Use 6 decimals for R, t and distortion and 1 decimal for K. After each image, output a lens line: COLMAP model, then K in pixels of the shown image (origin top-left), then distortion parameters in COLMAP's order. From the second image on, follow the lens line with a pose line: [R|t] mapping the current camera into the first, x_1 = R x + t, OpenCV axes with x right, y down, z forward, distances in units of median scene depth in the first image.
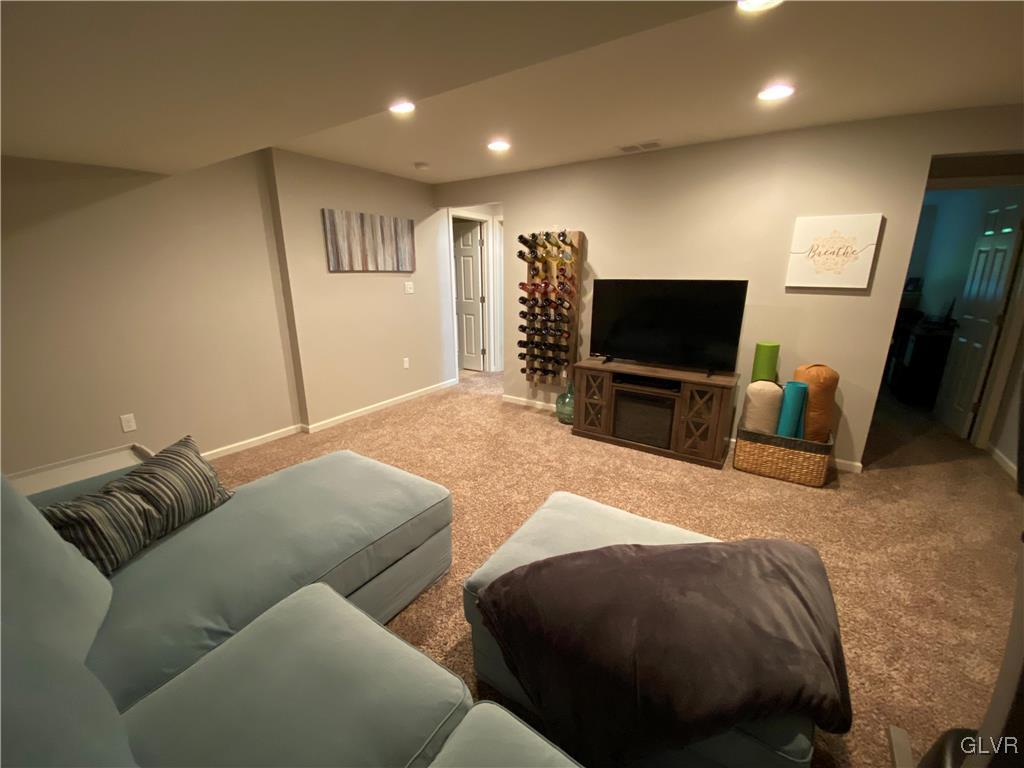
lens RADIAL K [[415.9, 0, 512.0], [0, 415.9, 384.0], [0, 0, 1]] dist [0.024911, -0.023294]
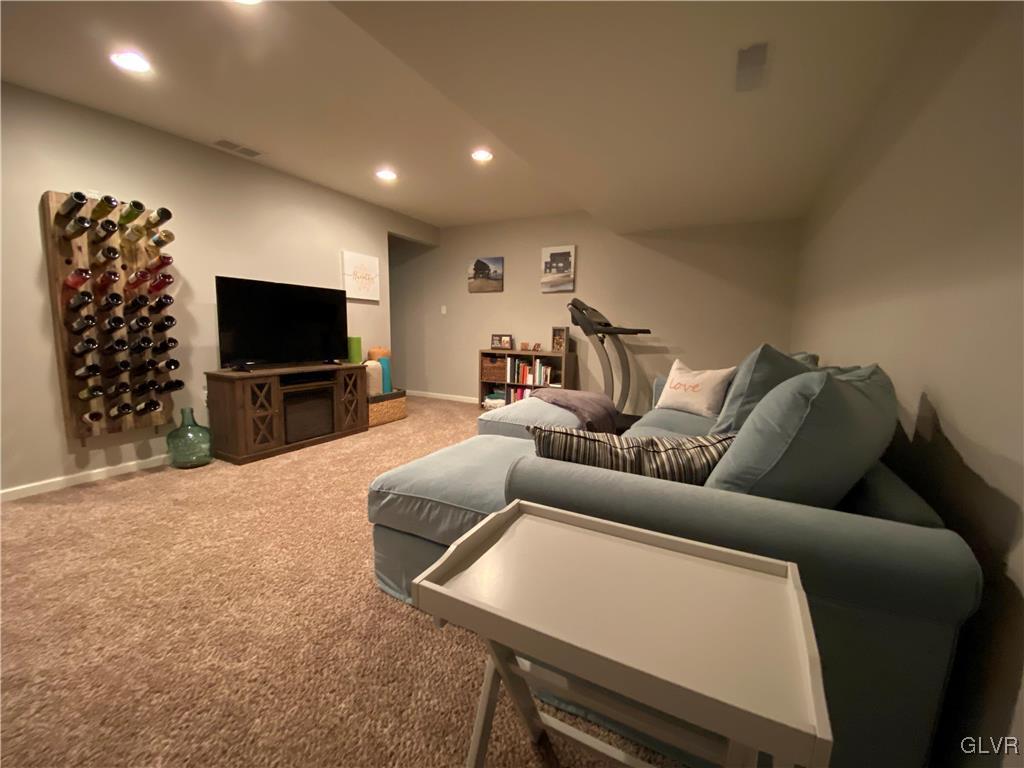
lens RADIAL K [[415.9, 0, 512.0], [0, 415.9, 384.0], [0, 0, 1]] dist [0.024911, -0.023294]
pose [[-0.121854, -0.133607, 0.983514, -0.748165], [0.242705, 0.956806, 0.160049, -0.033734], [-0.962417, 0.258207, -0.084163, 0.557801]]
